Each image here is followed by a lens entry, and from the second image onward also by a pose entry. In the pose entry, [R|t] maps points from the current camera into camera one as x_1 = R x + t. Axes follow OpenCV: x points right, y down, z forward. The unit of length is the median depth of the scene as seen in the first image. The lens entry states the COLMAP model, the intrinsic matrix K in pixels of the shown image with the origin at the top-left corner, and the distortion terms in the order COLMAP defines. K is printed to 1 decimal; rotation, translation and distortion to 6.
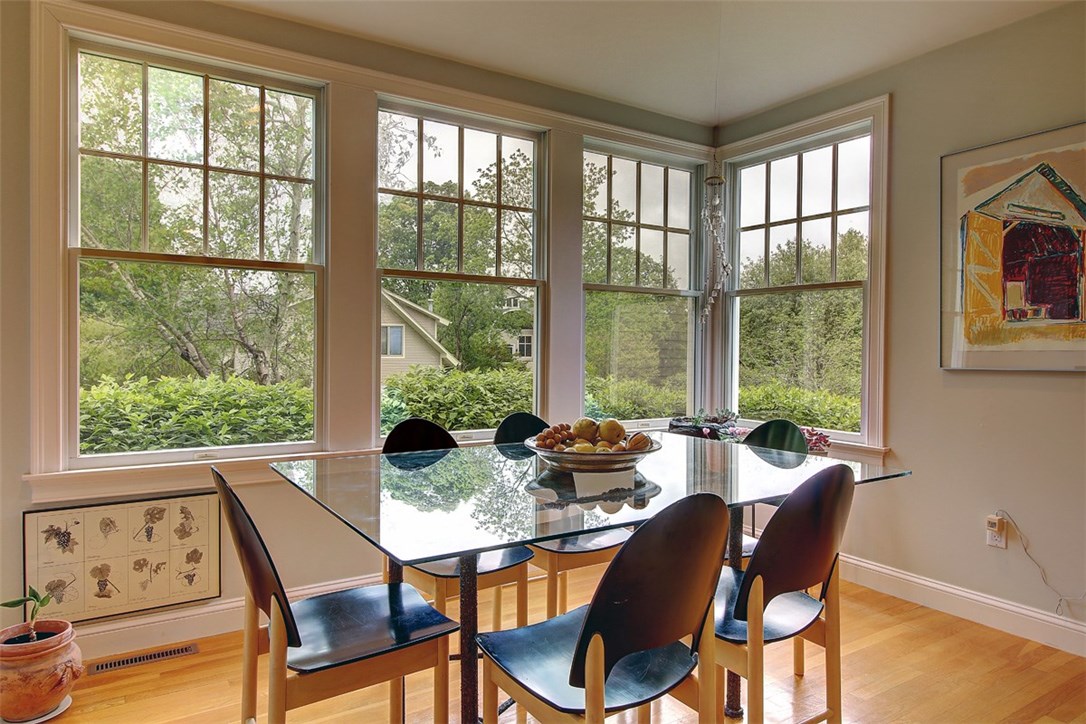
lens RADIAL K [[679.6, 0, 545.8], [0, 679.6, 359.2], [0, 0, 1]] dist [-0.002437, -0.000203]
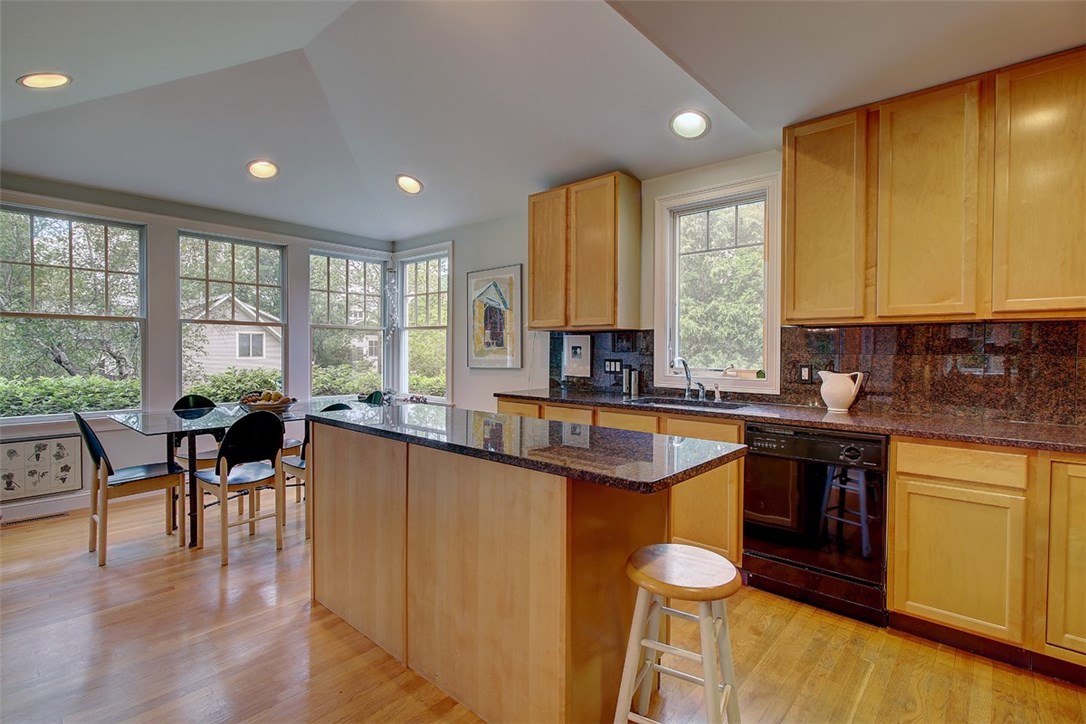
lens RADIAL K [[507.9, 0, 539.2], [0, 507.9, 359.7], [0, 0, 1]] dist [-0.001164, -0.000539]
pose [[0.962563, -0.007682, 0.270948, 0.331458], [0.006526, 0.999965, 0.005168, -0.017239], [-0.270978, -0.003206, 0.962580, -0.639395]]
